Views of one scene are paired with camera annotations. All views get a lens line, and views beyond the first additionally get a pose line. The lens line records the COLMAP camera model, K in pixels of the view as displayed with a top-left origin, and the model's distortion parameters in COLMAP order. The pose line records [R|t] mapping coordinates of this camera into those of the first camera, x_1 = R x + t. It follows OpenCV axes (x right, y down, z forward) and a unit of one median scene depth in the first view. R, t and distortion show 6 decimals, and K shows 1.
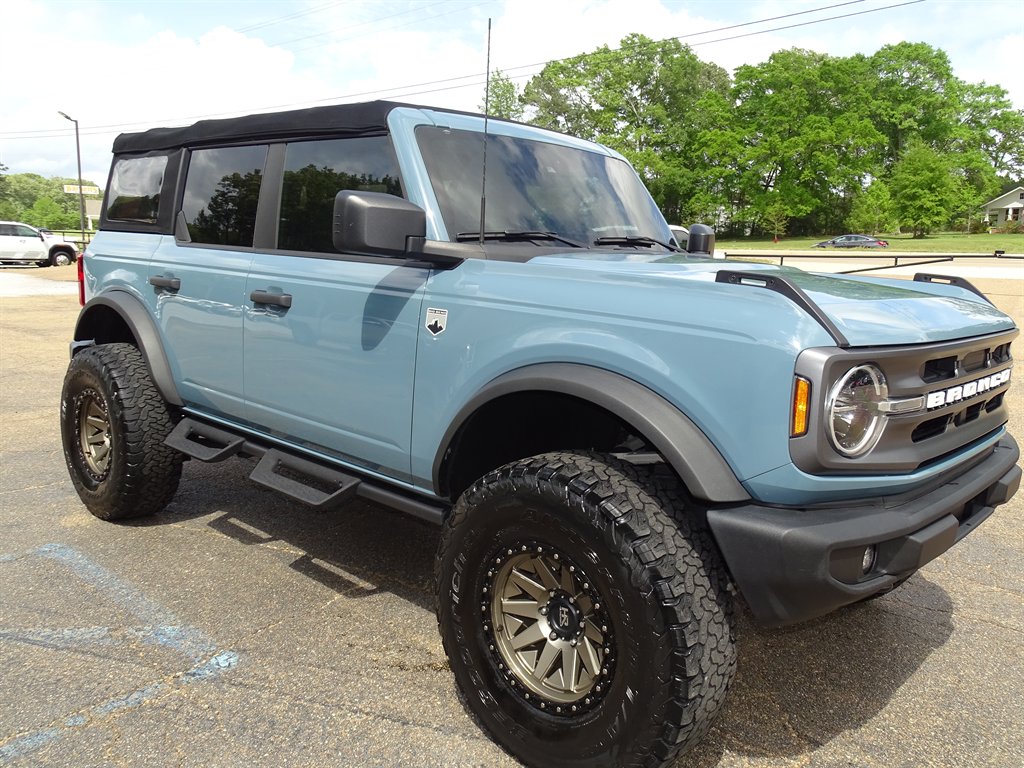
lens RADIAL K [[801.0, 0, 508.6], [0, 801.0, 386.0], [0, 0, 1]] dist [0.024354, -0.002535]
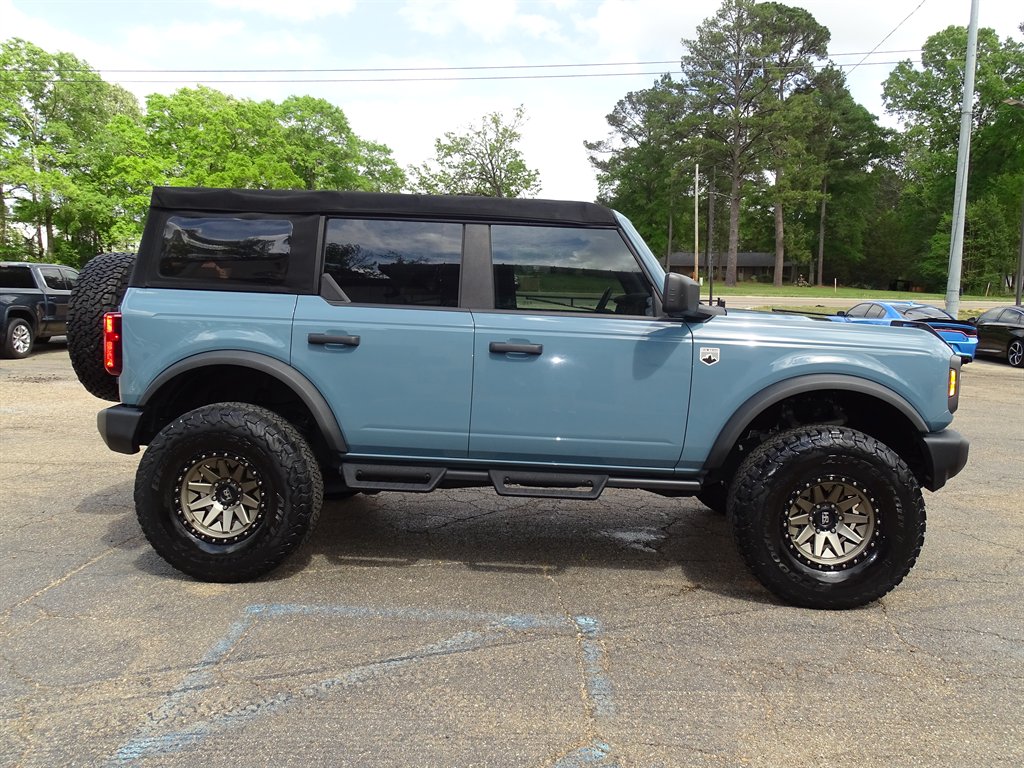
lens RADIAL K [[801.0, 0, 508.6], [0, 801.0, 386.0], [0, 0, 1]] dist [0.024354, -0.002535]
pose [[0.784613, -0.077112, 0.615172, -1.049343], [0.102031, 0.994766, -0.005439, -0.041850], [-0.611533, 0.067034, 0.788374, 0.009922]]
